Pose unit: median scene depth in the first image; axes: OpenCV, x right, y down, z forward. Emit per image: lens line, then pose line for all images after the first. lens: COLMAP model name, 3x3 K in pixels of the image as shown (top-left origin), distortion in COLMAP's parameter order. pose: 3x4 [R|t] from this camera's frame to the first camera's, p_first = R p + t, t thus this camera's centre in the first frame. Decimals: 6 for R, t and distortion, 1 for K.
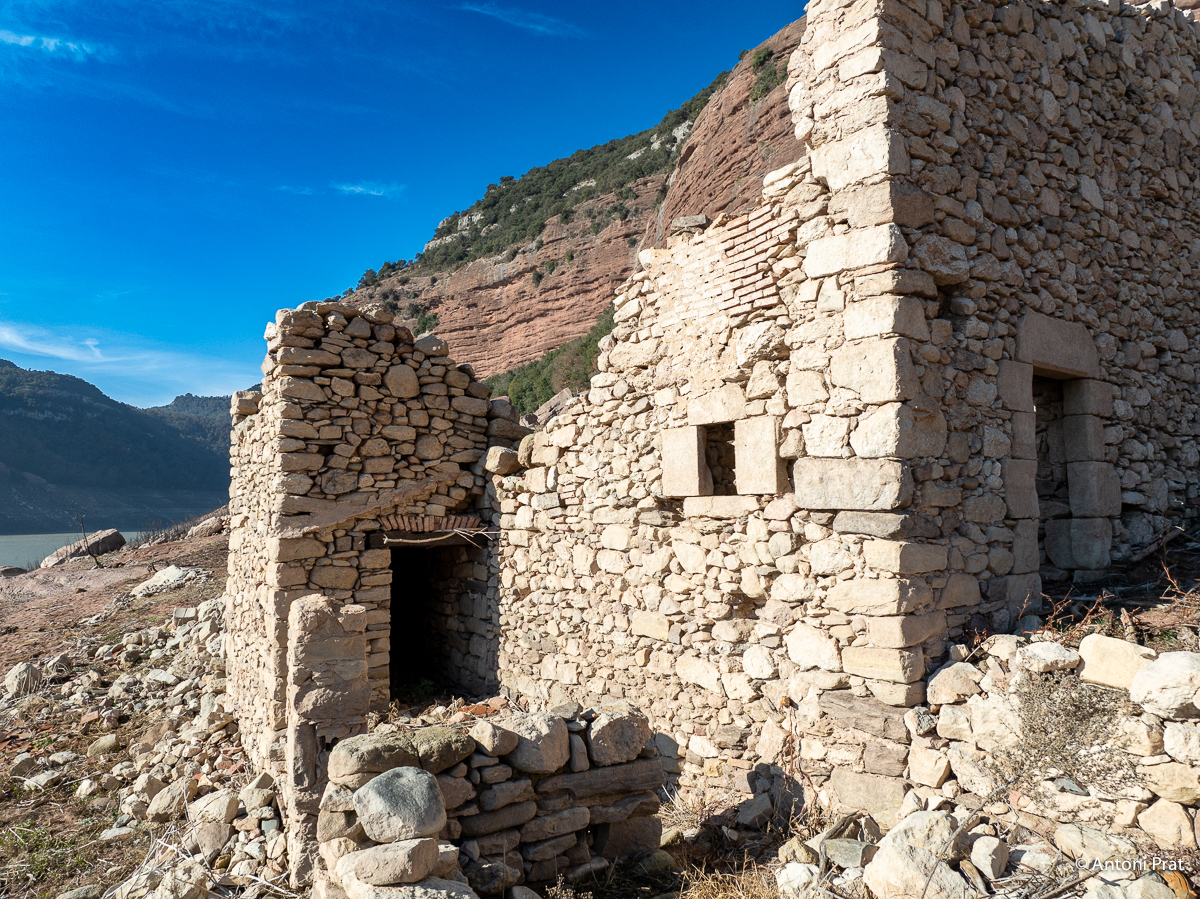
lens RADIAL K [[848.0, 0, 600.3], [0, 848.0, 448.5], [0, 0, 1]] dist [-0.045562, 0.019299]
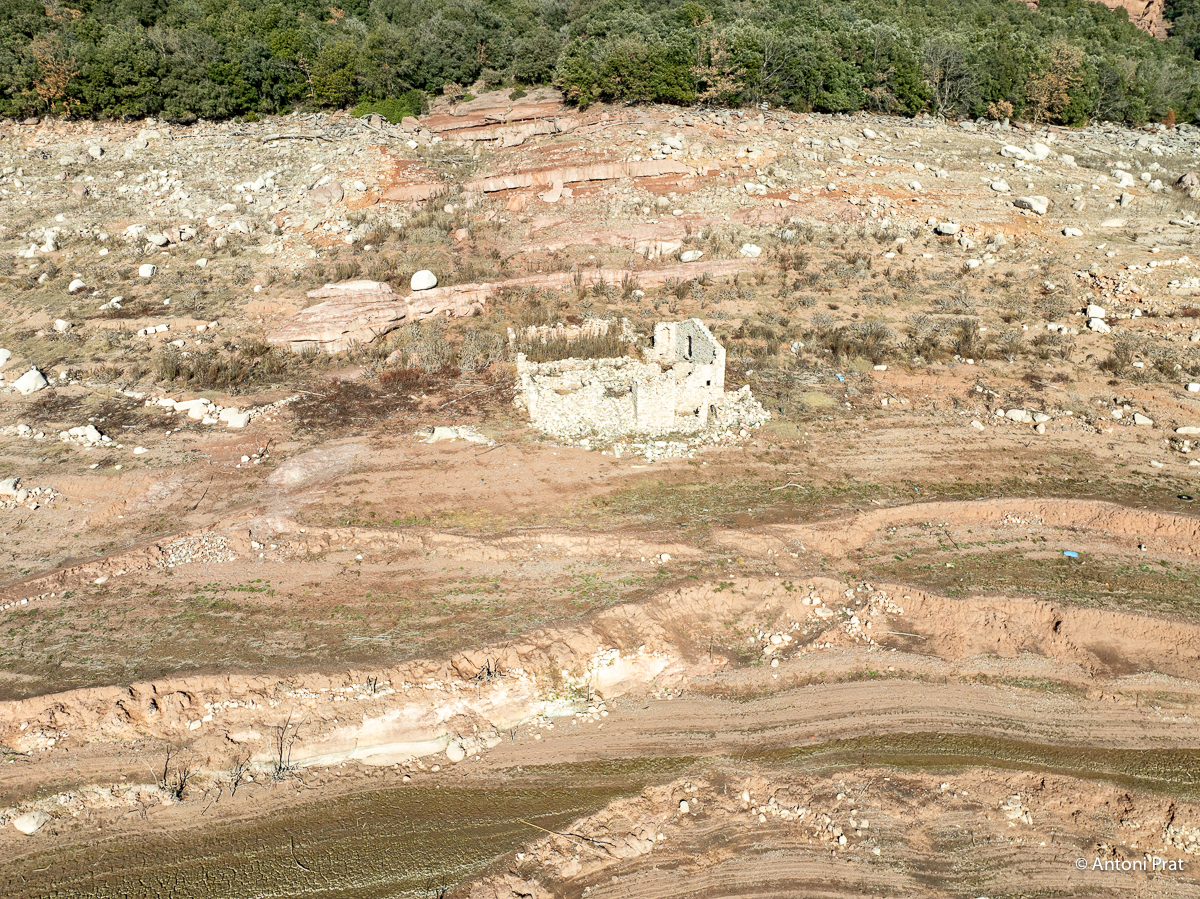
lens RADIAL K [[848.0, 0, 596.7], [0, 848.0, 456.7], [0, 0, 1]] dist [-0.045562, 0.019299]
pose [[0.331324, -0.306040, 0.892504, -9.476924], [-0.062248, 0.936782, 0.344332, -2.528163], [-0.941461, -0.169642, 0.291328, -1.016355]]
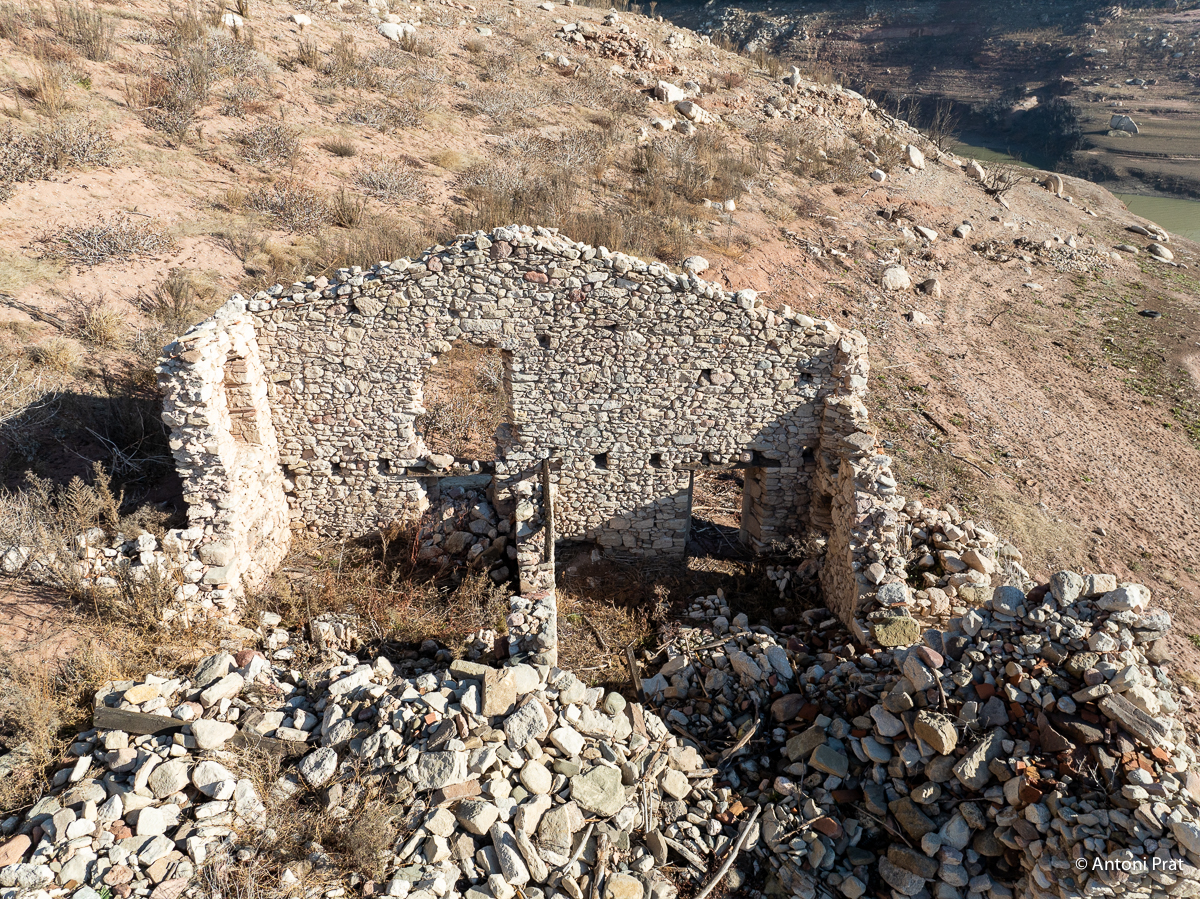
lens RADIAL K [[848.0, 0, 597.4], [0, 848.0, 447.0], [0, 0, 1]] dist [-0.045562, 0.019299]
pose [[-0.829882, -0.242066, 0.502693, -0.296792], [-0.038688, 0.923779, 0.380966, -0.846142], [-0.556596, 0.296708, -0.775993, 2.517056]]
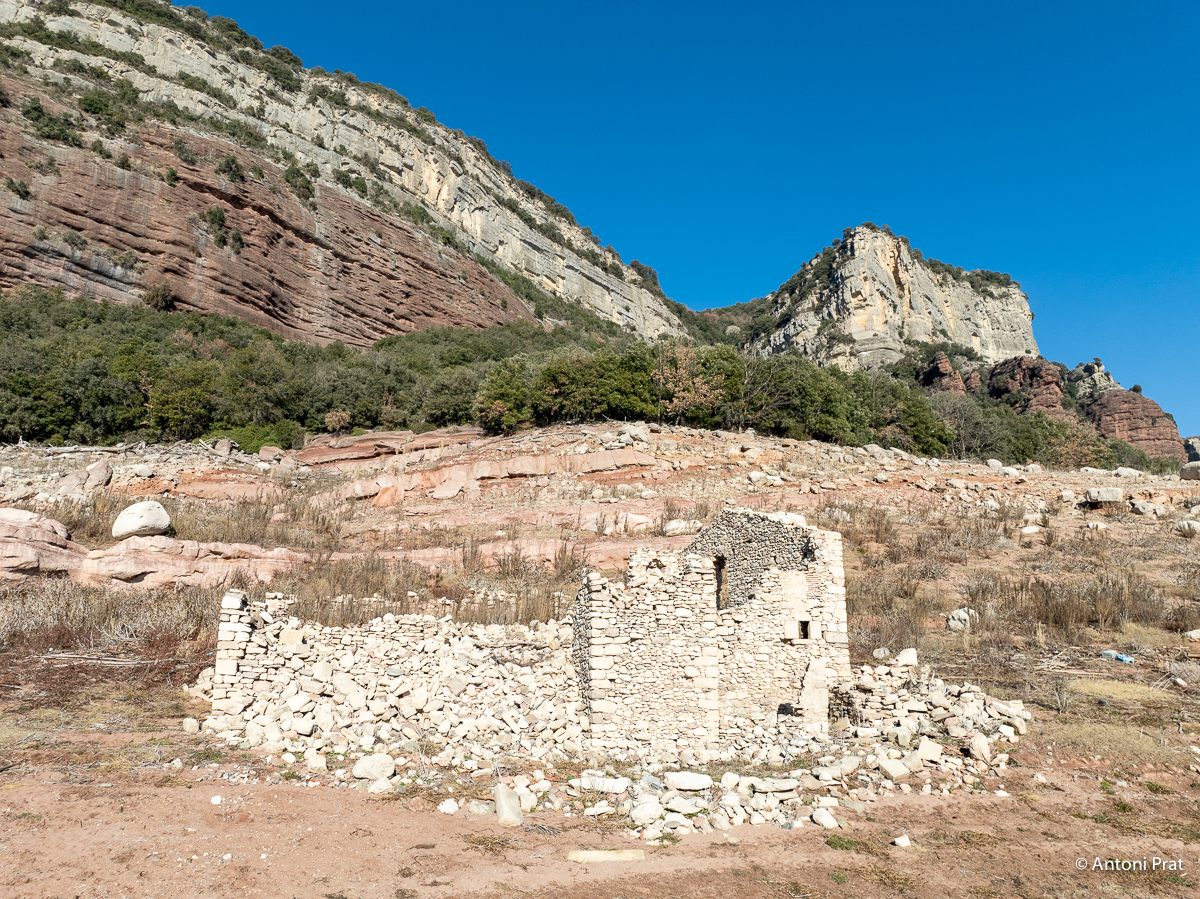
lens RADIAL K [[848.0, 0, 598.8], [0, 848.0, 456.2], [0, 0, 1]] dist [-0.045562, 0.019299]
pose [[0.267205, 0.254214, 0.929503, -3.322038], [-0.068768, 0.967147, -0.244740, 0.215540], [-0.961183, 0.001476, 0.275908, 0.657266]]
